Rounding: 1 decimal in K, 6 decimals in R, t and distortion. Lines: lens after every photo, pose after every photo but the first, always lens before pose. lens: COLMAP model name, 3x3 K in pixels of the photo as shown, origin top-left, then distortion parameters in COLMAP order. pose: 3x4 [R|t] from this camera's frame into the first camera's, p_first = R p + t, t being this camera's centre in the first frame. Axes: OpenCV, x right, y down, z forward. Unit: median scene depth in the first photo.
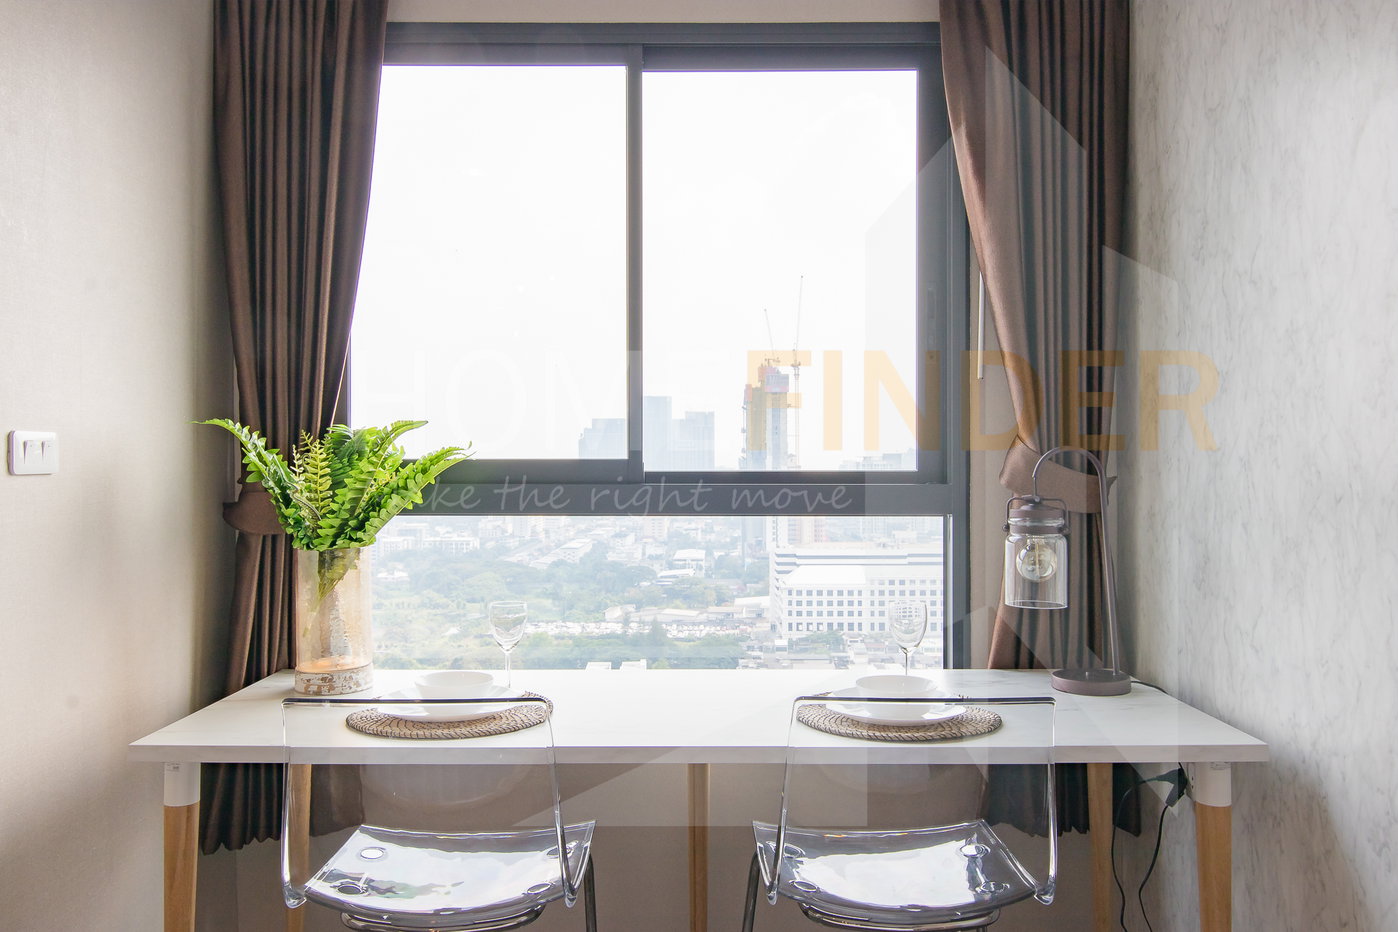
lens RADIAL K [[1085.5, 0, 699.0], [0, 1085.5, 466.0], [0, 0, 1]] dist [0.047145, -0.000733]
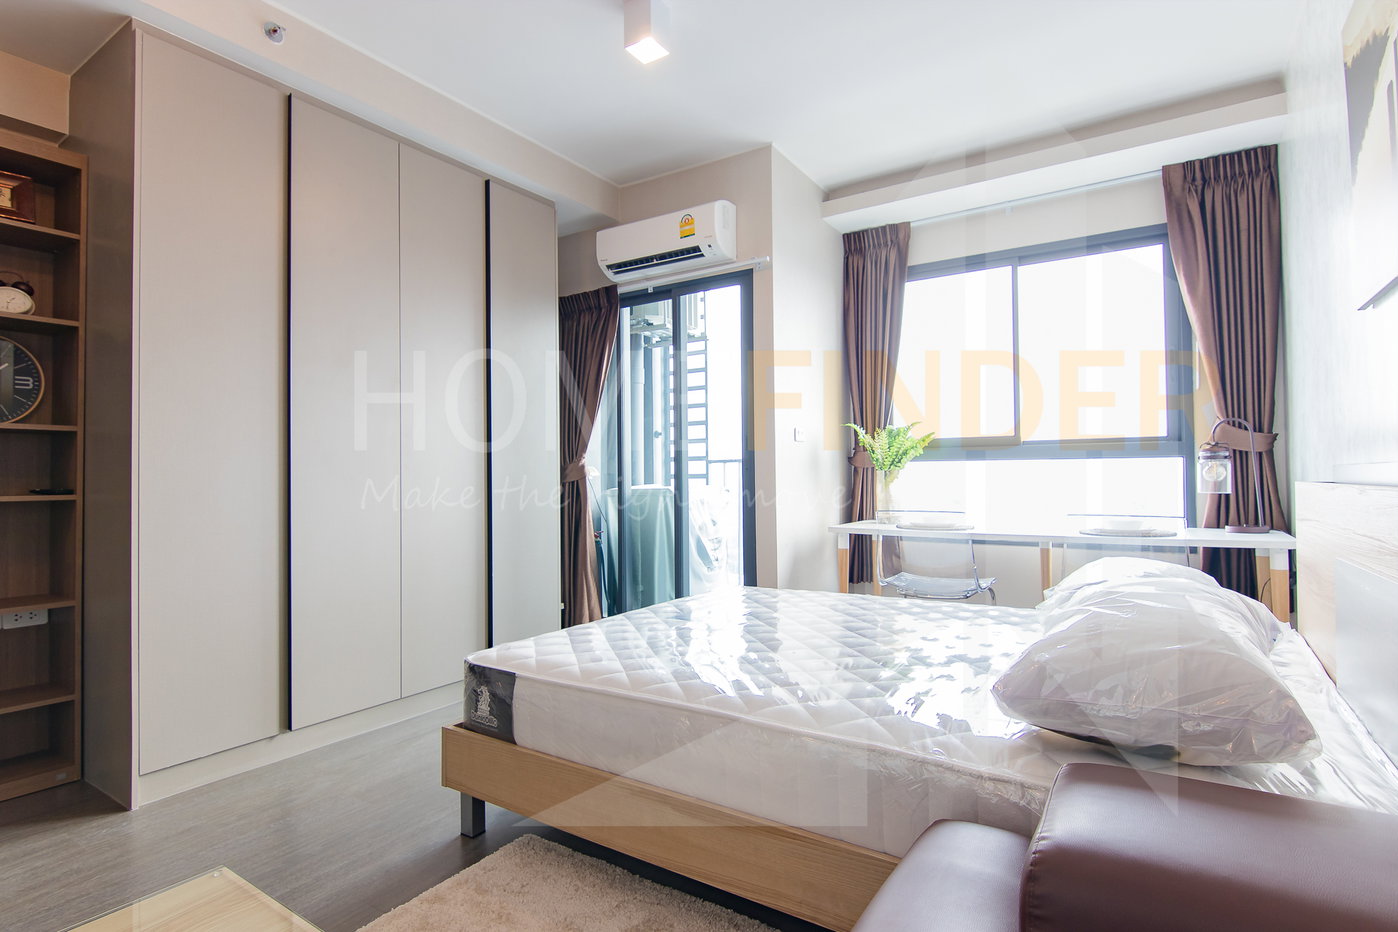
lens RADIAL K [[713.7, 0, 699.0], [0, 713.7, 466.0], [0, 0, 1]] dist [0.022368, 0.000186]
pose [[0.847911, -0.014207, -0.529947, 0.193054], [0.008673, 0.999879, -0.012929, 0.080874], [0.530067, 0.006367, 0.847932, -0.713907]]
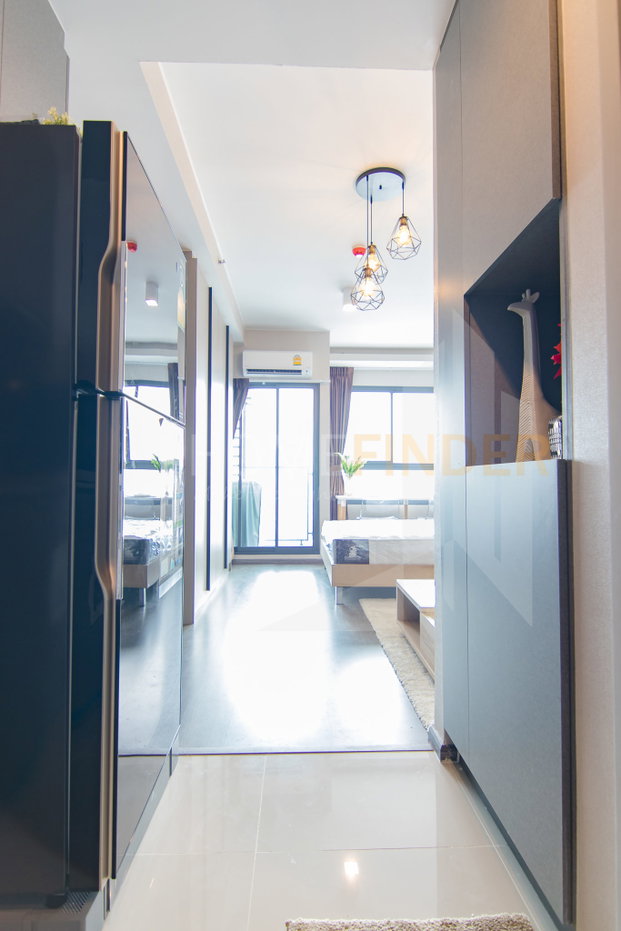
lens RADIAL K [[475.3, 0, 310.5], [0, 475.3, 465.5], [0, 0, 1]] dist [0.022368, 0.000186]
pose [[0.999185, 0.011794, 0.038592, -0.650655], [-0.010638, 0.999493, -0.030023, 0.110413], [-0.038926, 0.029588, 0.998804, -1.661412]]
